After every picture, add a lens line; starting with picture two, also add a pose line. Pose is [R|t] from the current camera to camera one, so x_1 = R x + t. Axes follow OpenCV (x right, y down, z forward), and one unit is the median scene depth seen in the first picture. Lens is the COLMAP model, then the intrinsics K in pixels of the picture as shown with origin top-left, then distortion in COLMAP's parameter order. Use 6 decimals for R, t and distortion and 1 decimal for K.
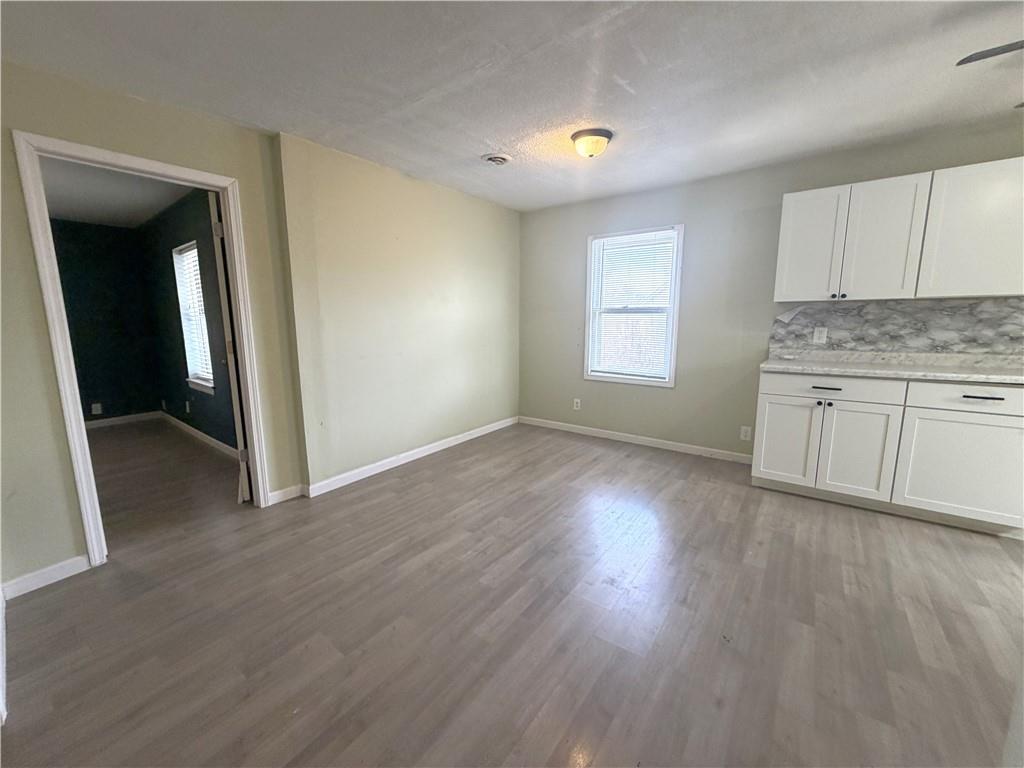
lens RADIAL K [[407.7, 0, 509.0], [0, 407.7, 384.9], [0, 0, 1]] dist [0.000150, 0.000057]
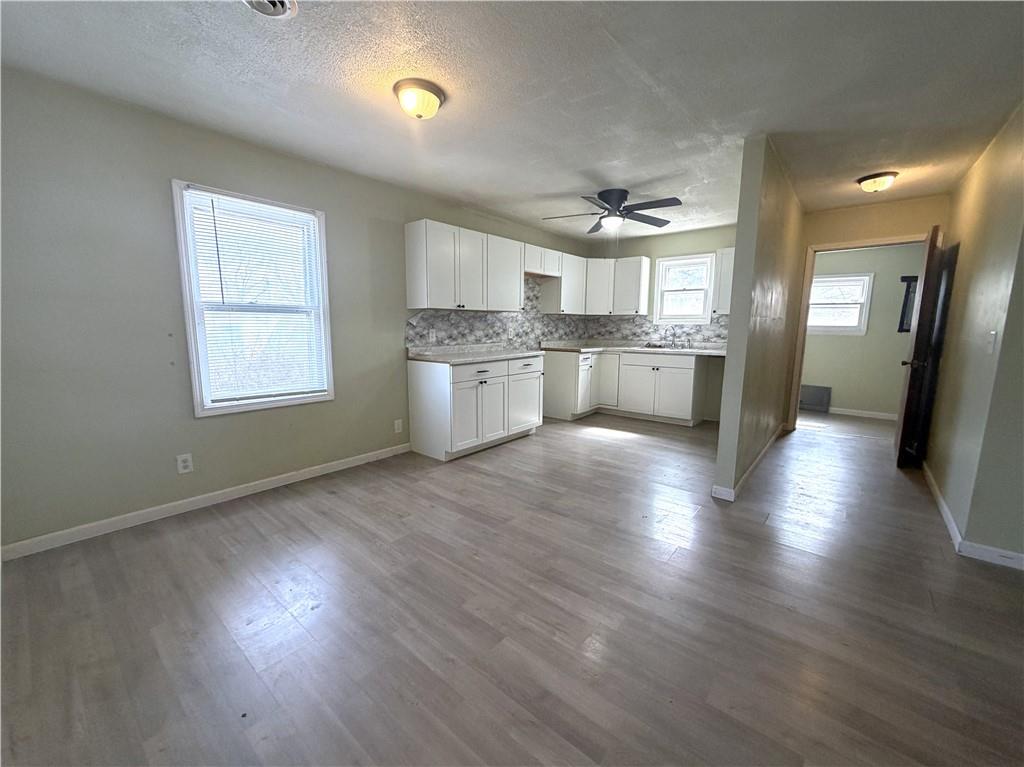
lens RADIAL K [[411.5, 0, 509.7], [0, 411.5, 384.4], [0, 0, 1]] dist [-0.000109, 0.000035]
pose [[0.053372, -0.136584, 0.989190, -0.596865], [0.152272, 0.980130, 0.127117, -0.107390], [-0.986896, 0.143842, 0.073109, 0.755738]]
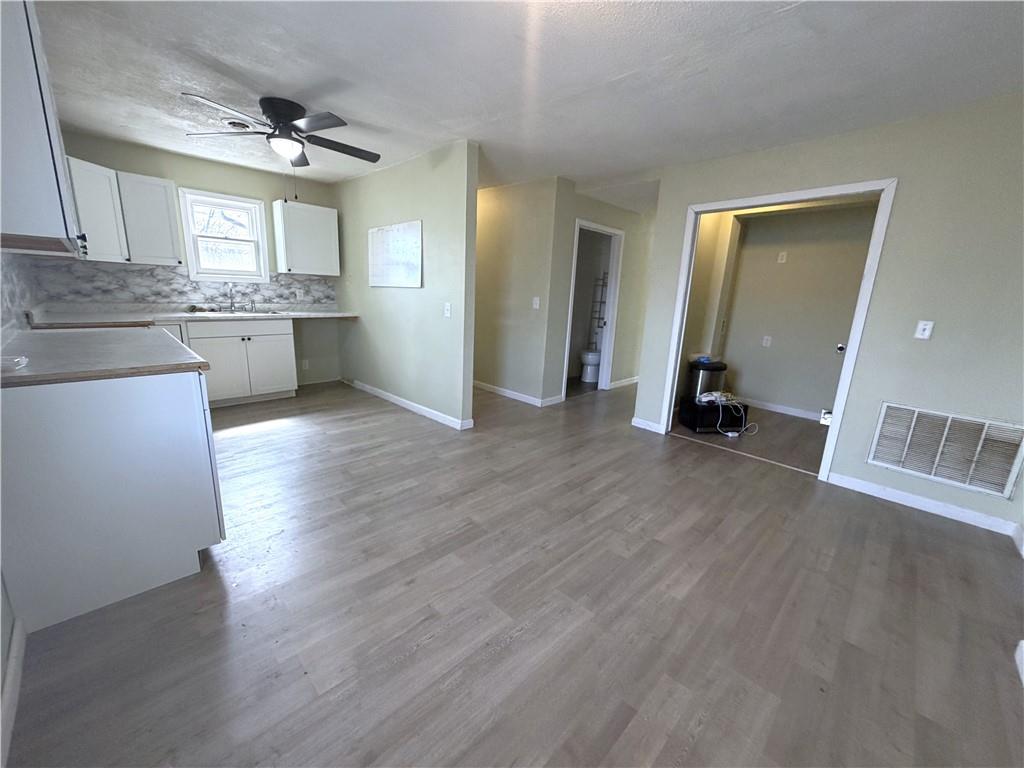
lens RADIAL K [[407.7, 0, 509.0], [0, 407.7, 384.9], [0, 0, 1]] dist [0.000150, 0.000057]
pose [[-0.989202, -0.063837, 0.131926, 0.112031], [-0.010310, 0.928234, 0.371853, -0.241788], [-0.146196, 0.366478, -0.918869, 1.495203]]
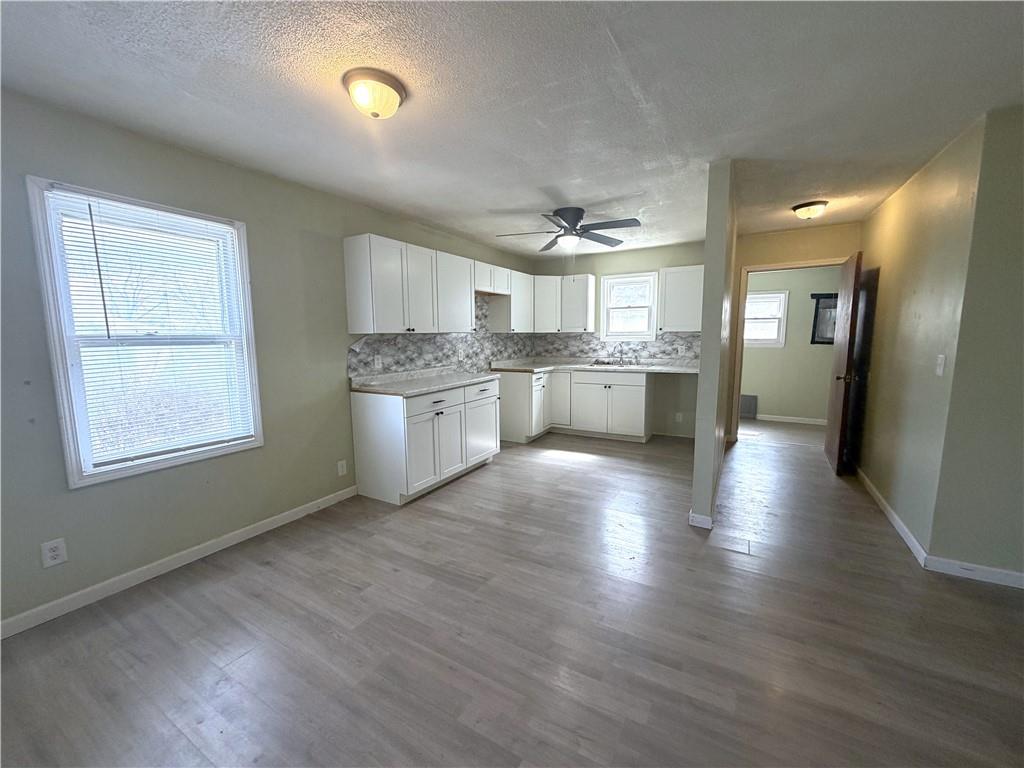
lens RADIAL K [[407.7, 0, 509.0], [0, 407.7, 384.9], [0, 0, 1]] dist [0.000150, 0.000057]
pose [[-0.115753, -0.113646, 0.986755, -0.477428], [0.168549, 0.976778, 0.132269, -0.163773], [-0.978873, 0.181628, -0.093910, 0.834813]]
